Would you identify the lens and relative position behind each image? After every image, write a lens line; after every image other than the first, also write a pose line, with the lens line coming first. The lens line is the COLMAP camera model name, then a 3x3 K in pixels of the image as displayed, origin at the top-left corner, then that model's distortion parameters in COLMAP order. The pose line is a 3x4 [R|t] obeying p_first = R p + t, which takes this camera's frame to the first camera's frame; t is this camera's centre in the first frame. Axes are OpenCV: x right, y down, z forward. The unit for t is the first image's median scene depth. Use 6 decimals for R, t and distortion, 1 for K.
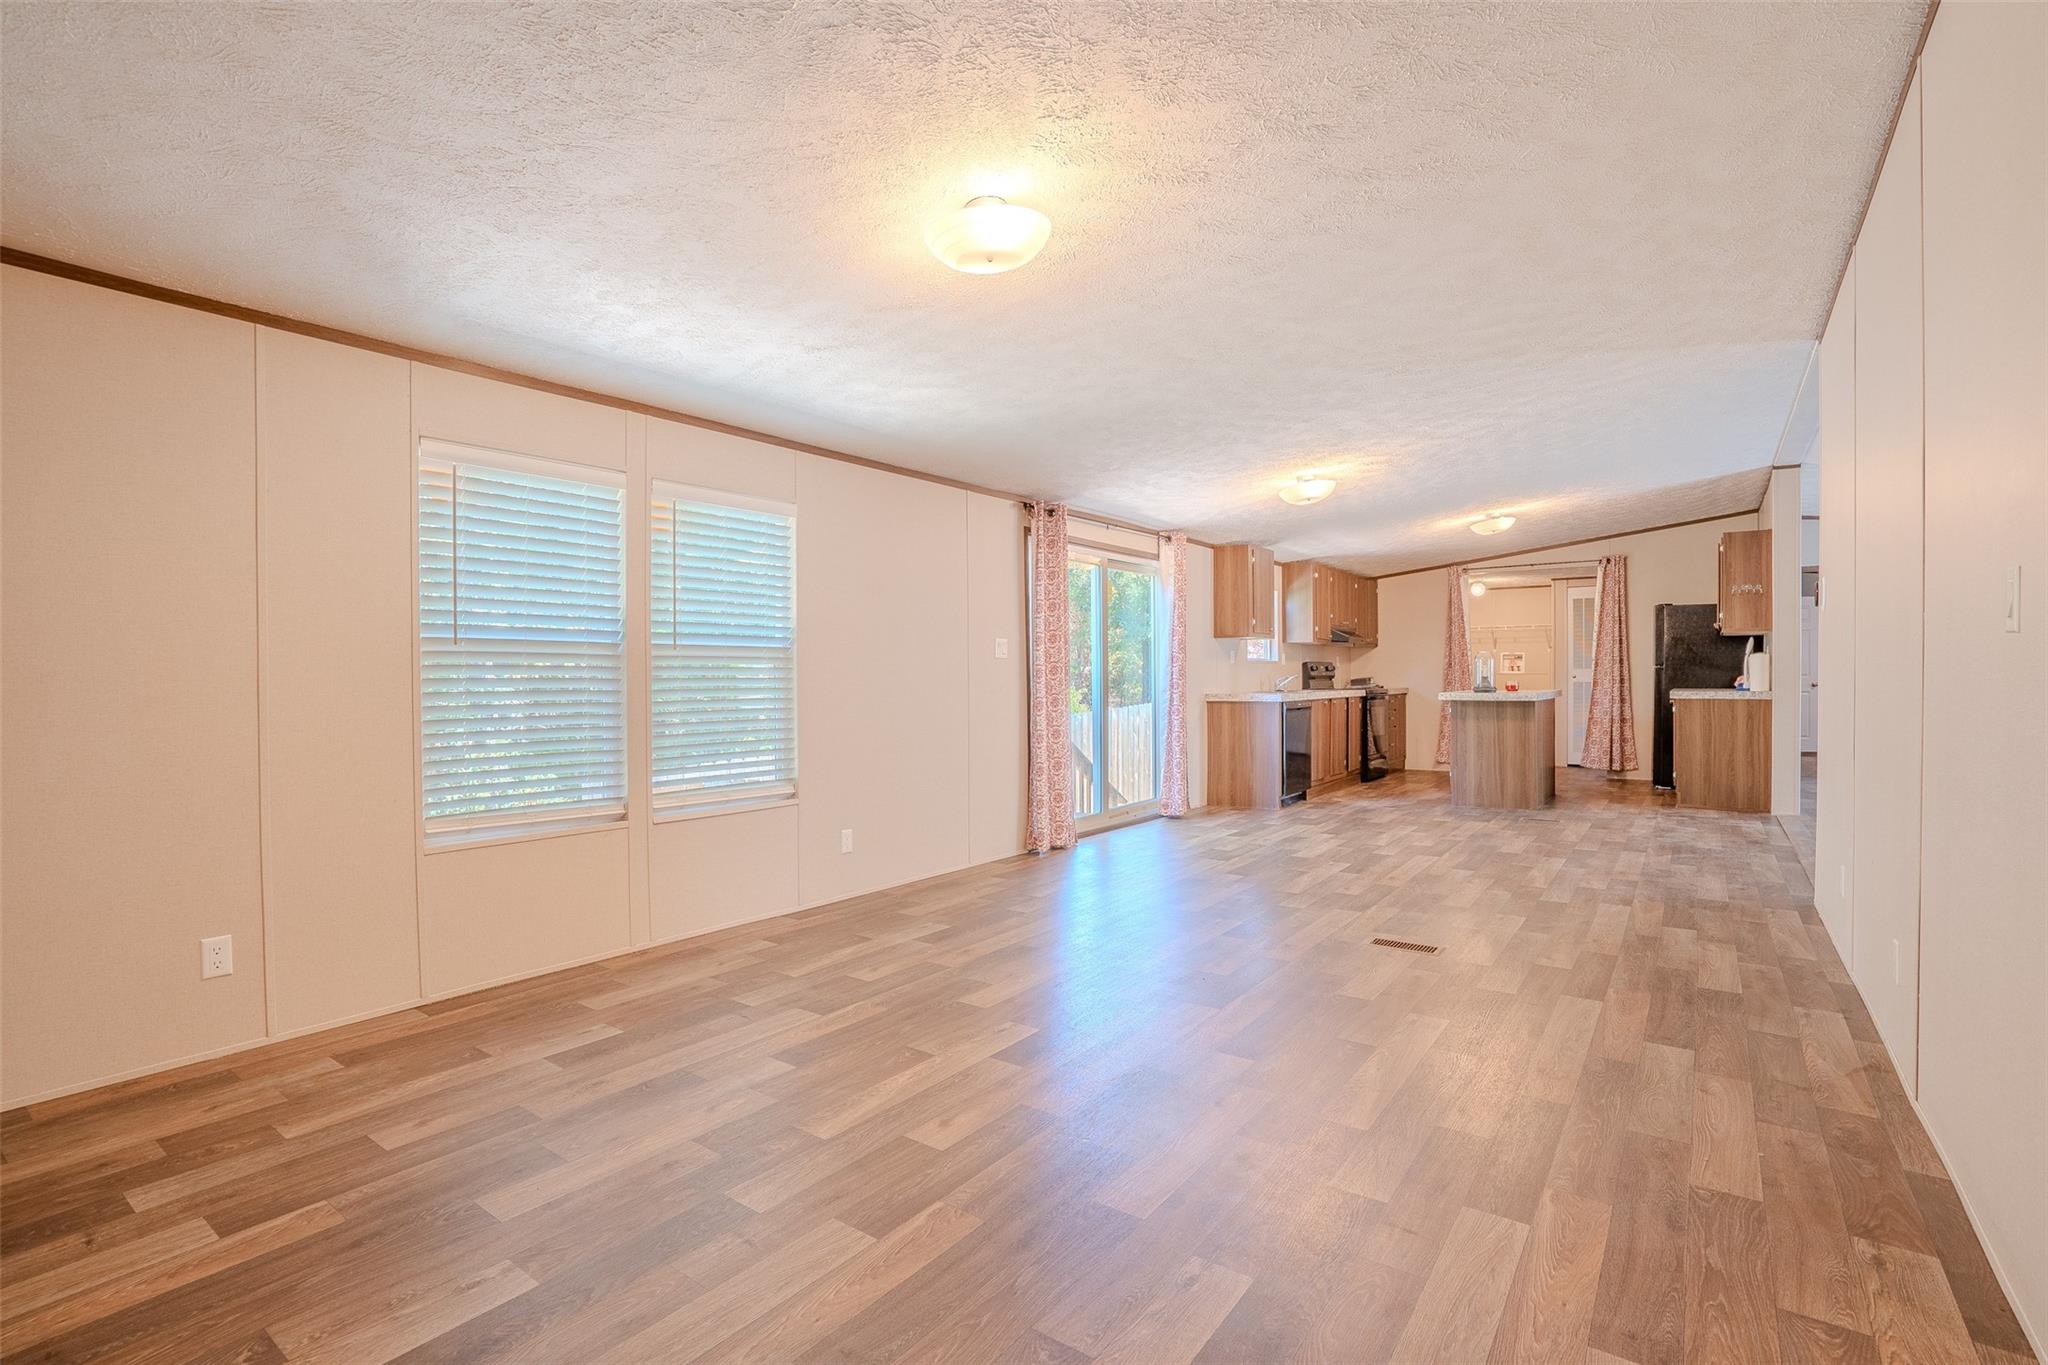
lens RADIAL K [[946.1, 0, 1026.4], [0, 946.1, 687.2], [0, 0, 1]] dist [-0.043997, 0.015985]
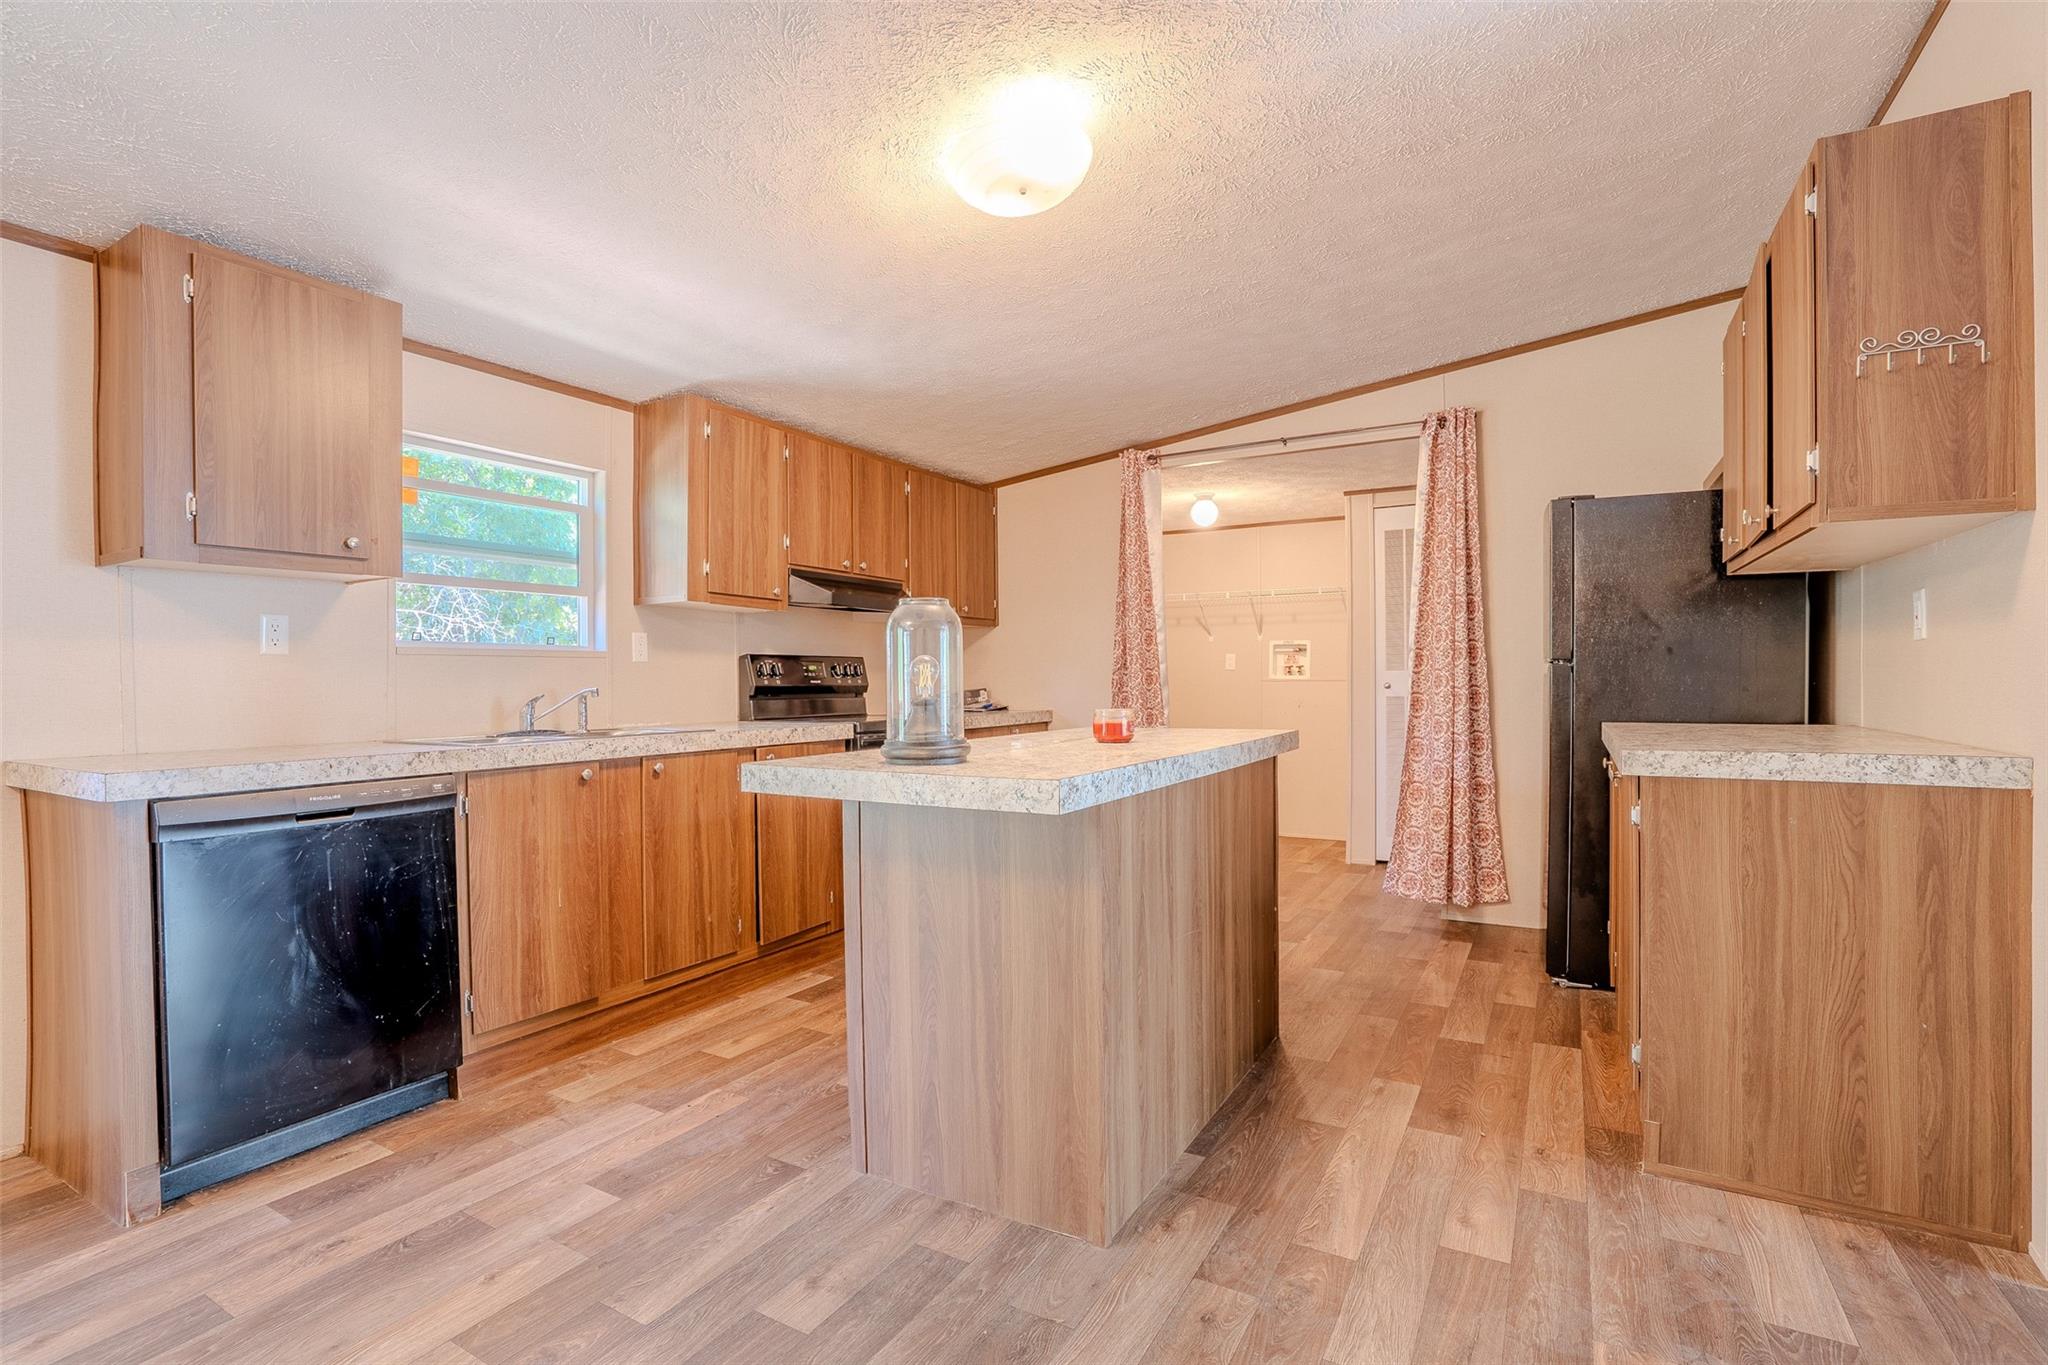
lens RADIAL K [[946.1, 0, 1016.6], [0, 946.1, 684.6], [0, 0, 1]] dist [-0.043997, 0.015985]
pose [[0.995232, -0.001898, 0.097521, 0.385991], [0.002567, 0.999974, -0.006731, -0.010398], [-0.097506, 0.006950, 0.995211, 0.587987]]
